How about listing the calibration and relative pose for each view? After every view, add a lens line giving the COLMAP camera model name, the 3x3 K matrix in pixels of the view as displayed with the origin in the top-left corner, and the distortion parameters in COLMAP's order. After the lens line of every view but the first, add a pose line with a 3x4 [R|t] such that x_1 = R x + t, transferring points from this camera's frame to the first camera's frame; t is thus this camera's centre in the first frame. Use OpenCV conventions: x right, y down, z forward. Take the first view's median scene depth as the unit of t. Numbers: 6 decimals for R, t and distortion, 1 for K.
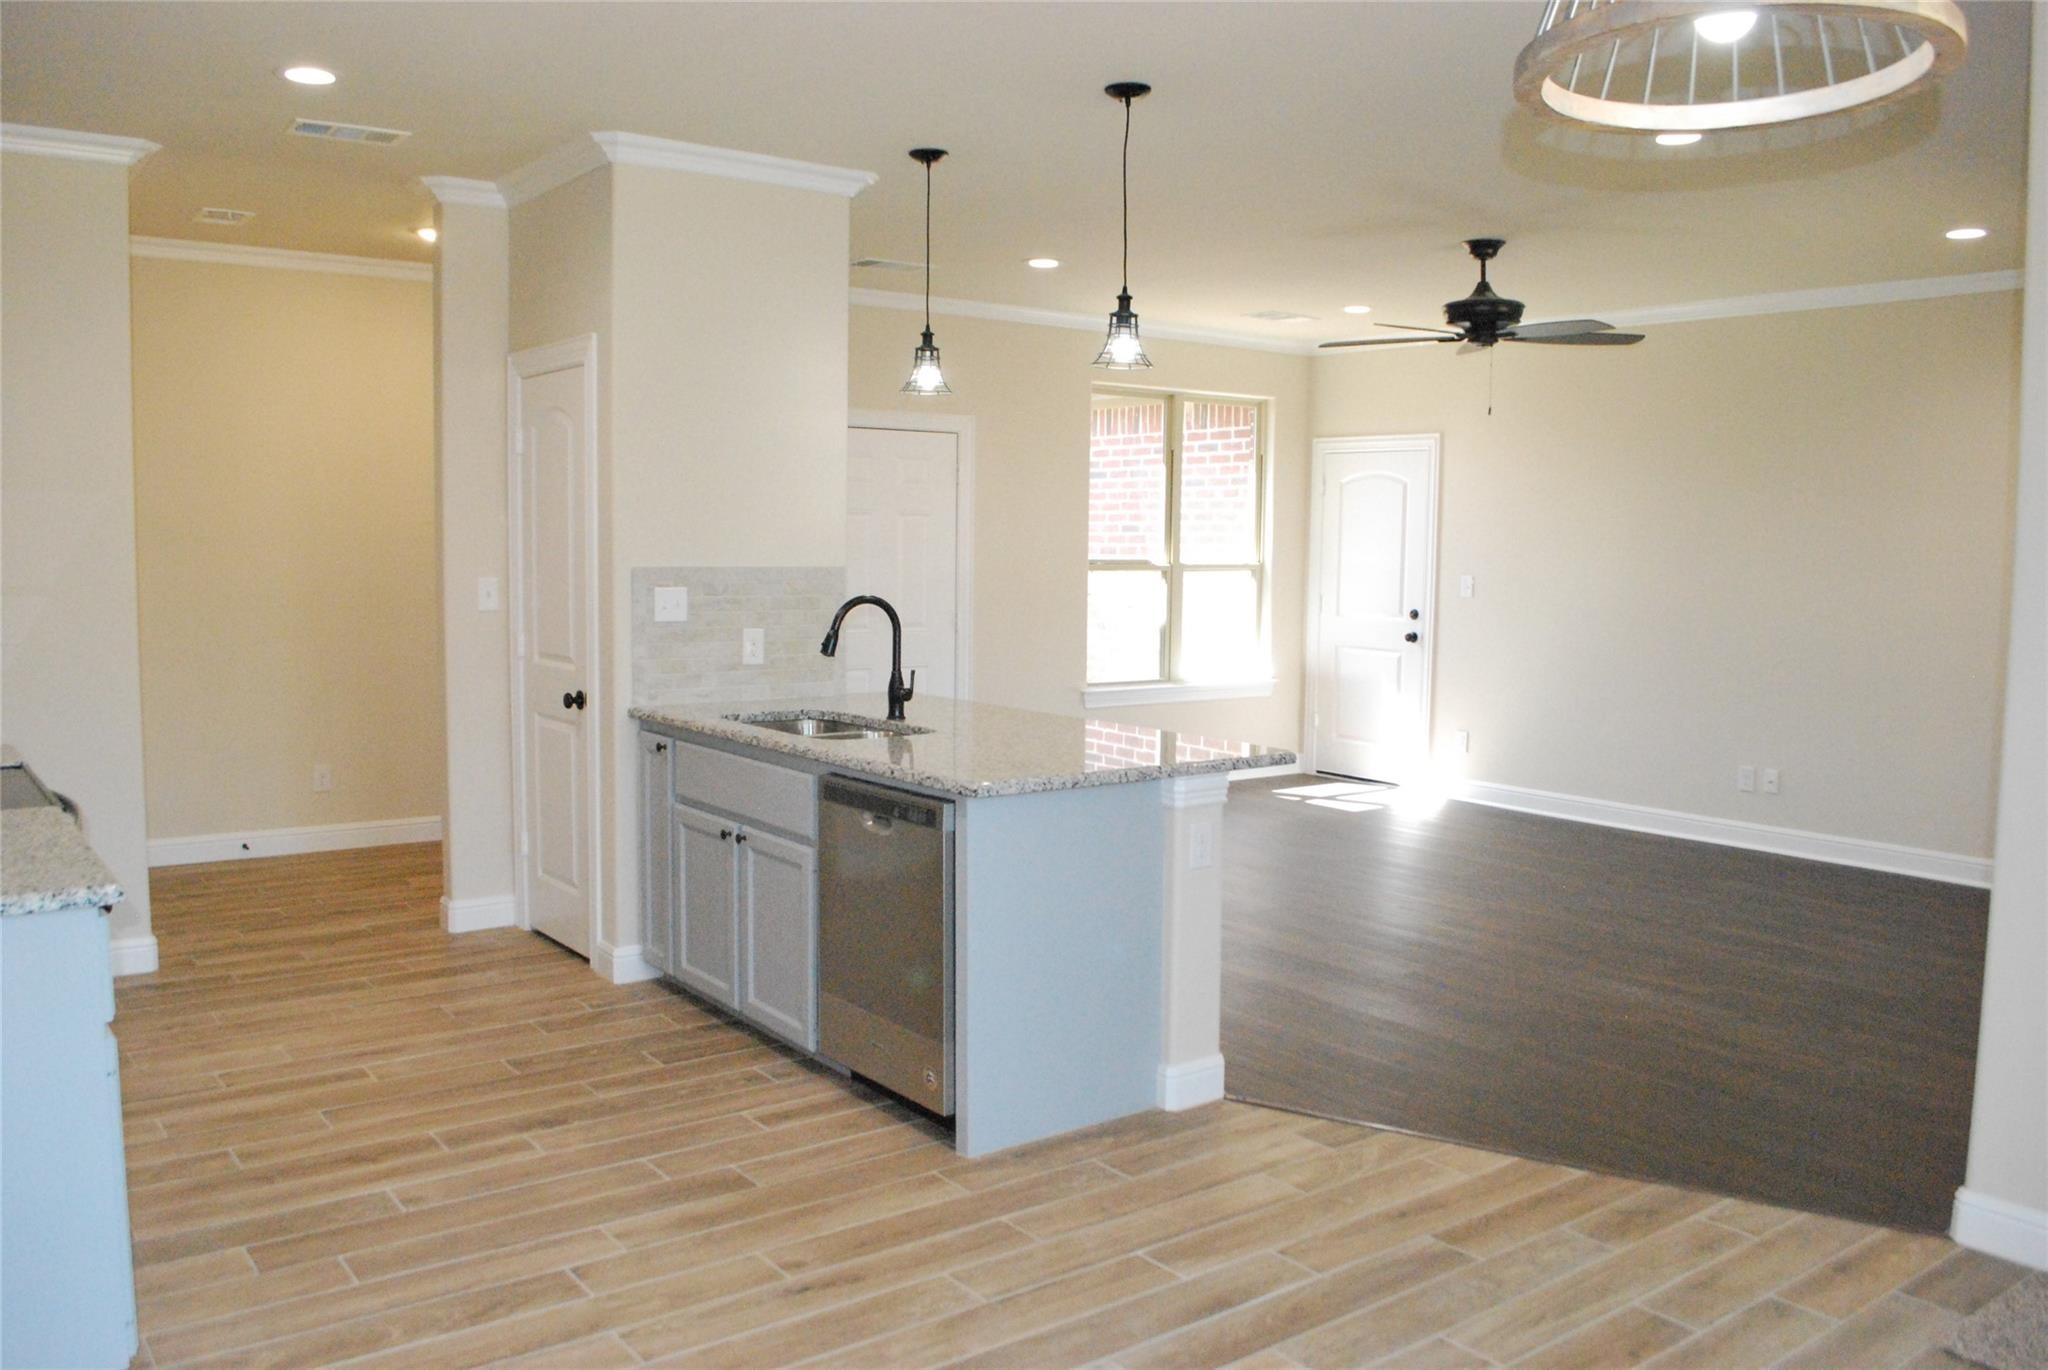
lens RADIAL K [[1624.2, 0, 1023.4], [0, 1624.2, 670.6], [0, 0, 1]] dist [-0.064406, 0.002927]
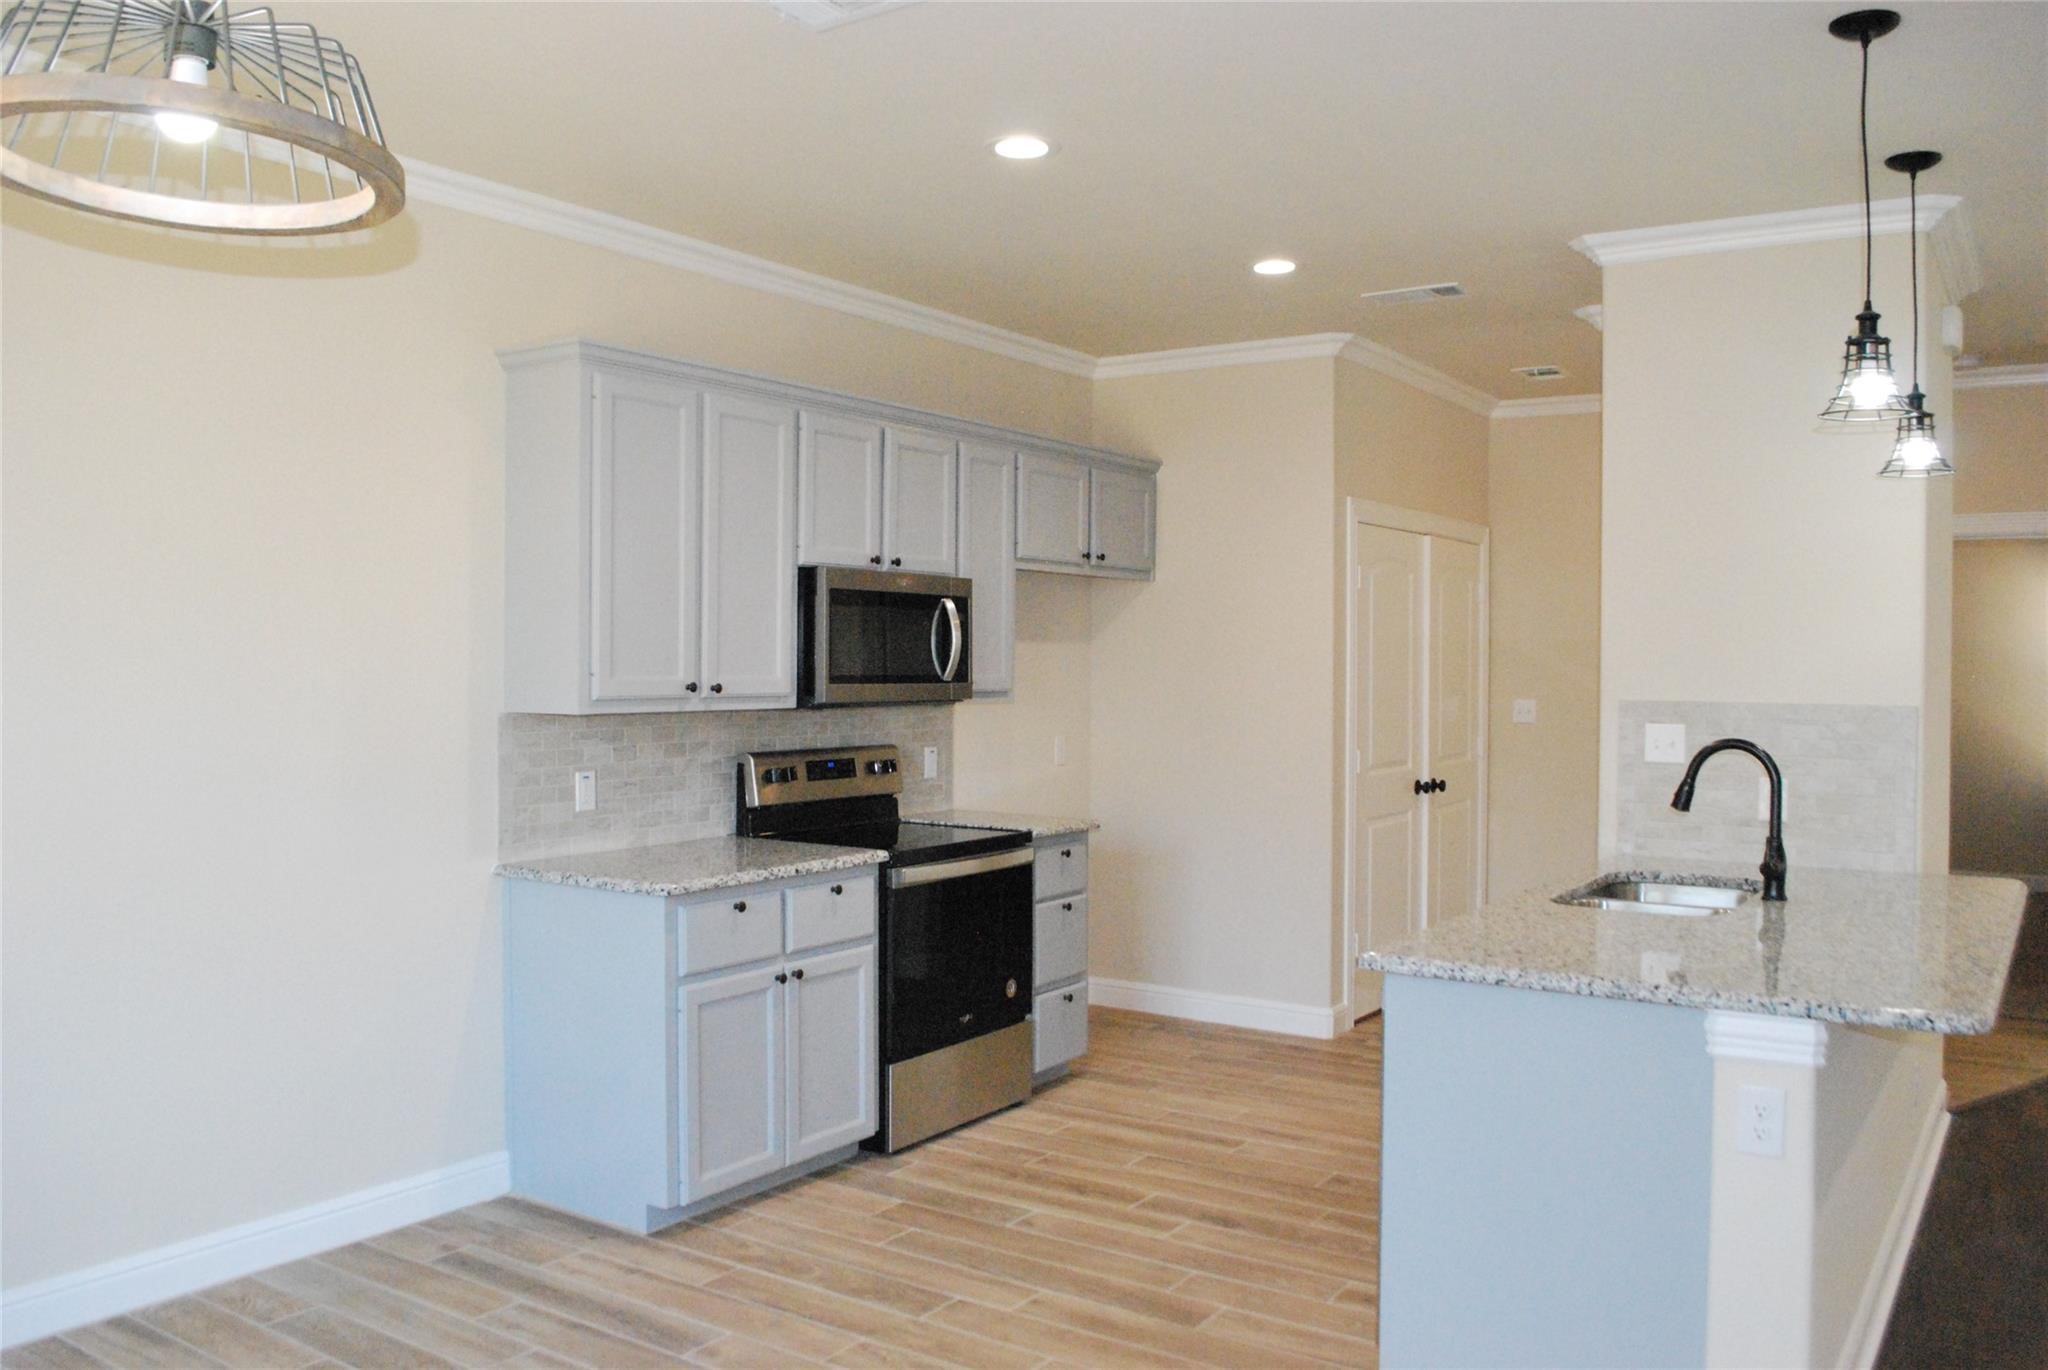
lens RADIAL K [[1624.2, 0, 1021.0], [0, 1624.2, 689.5], [0, 0, 1]] dist [-0.064406, 0.002927]
pose [[0.333158, 0.009774, -0.942820, 0.659227], [-0.082153, 0.996444, -0.018699, -0.033614], [0.939285, 0.083686, 0.332776, 0.510100]]
